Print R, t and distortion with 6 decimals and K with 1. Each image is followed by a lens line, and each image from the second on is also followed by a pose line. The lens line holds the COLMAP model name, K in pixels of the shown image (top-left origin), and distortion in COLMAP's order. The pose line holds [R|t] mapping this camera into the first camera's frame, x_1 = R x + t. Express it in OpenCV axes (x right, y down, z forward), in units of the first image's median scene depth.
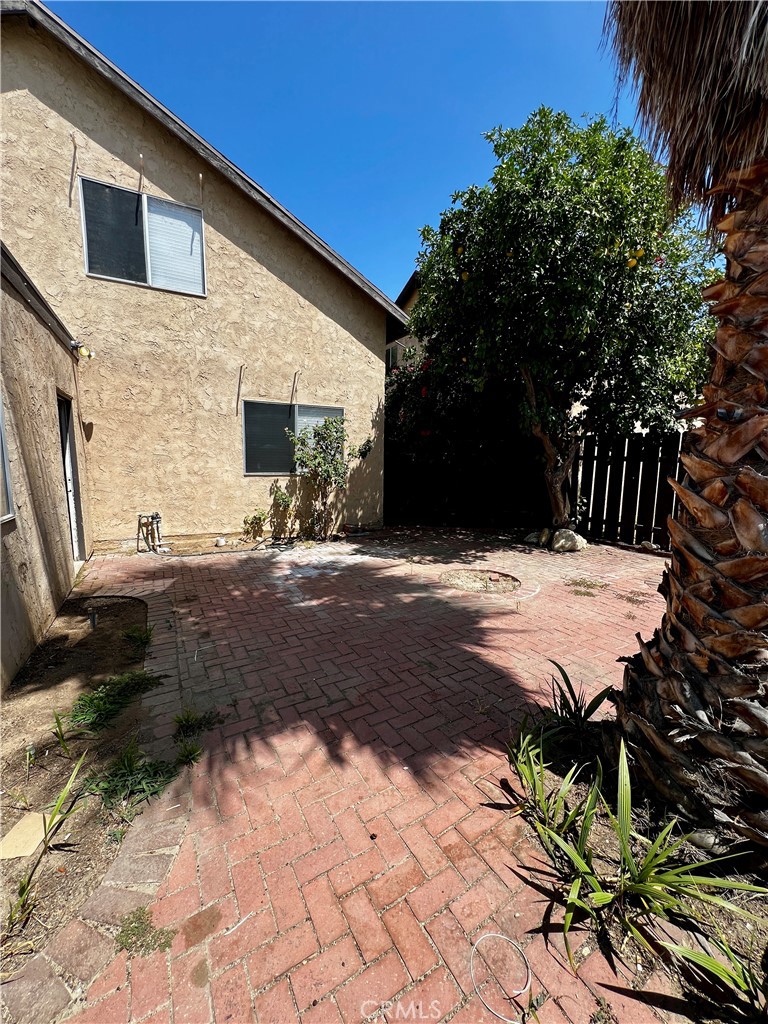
lens RADIAL K [[407.9, 0, 384.0], [0, 407.9, 512.0], [0, 0, 1]] dist [-0.000612, -0.000101]
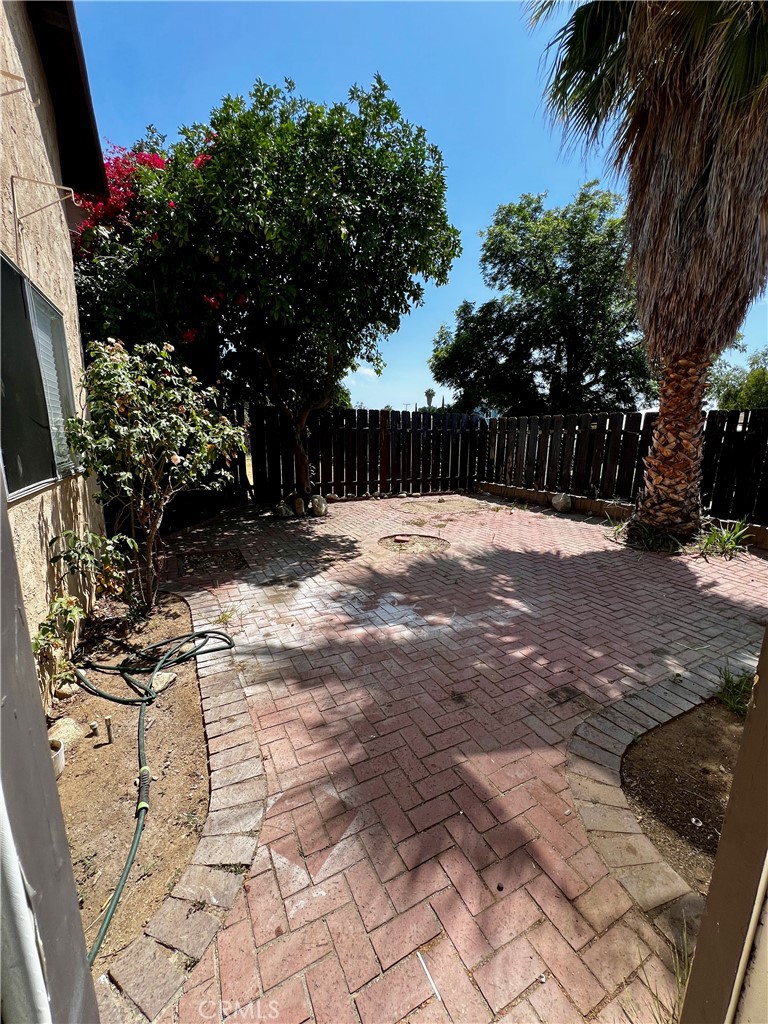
lens RADIAL K [[407.9, 0, 384.0], [0, 407.9, 512.0], [0, 0, 1]] dist [-0.000612, -0.000101]
pose [[0.037540, -0.206408, 0.977746, -0.856873], [0.126712, 0.971521, 0.200229, -0.150755], [-0.991229, 0.116376, 0.062626, 1.040162]]
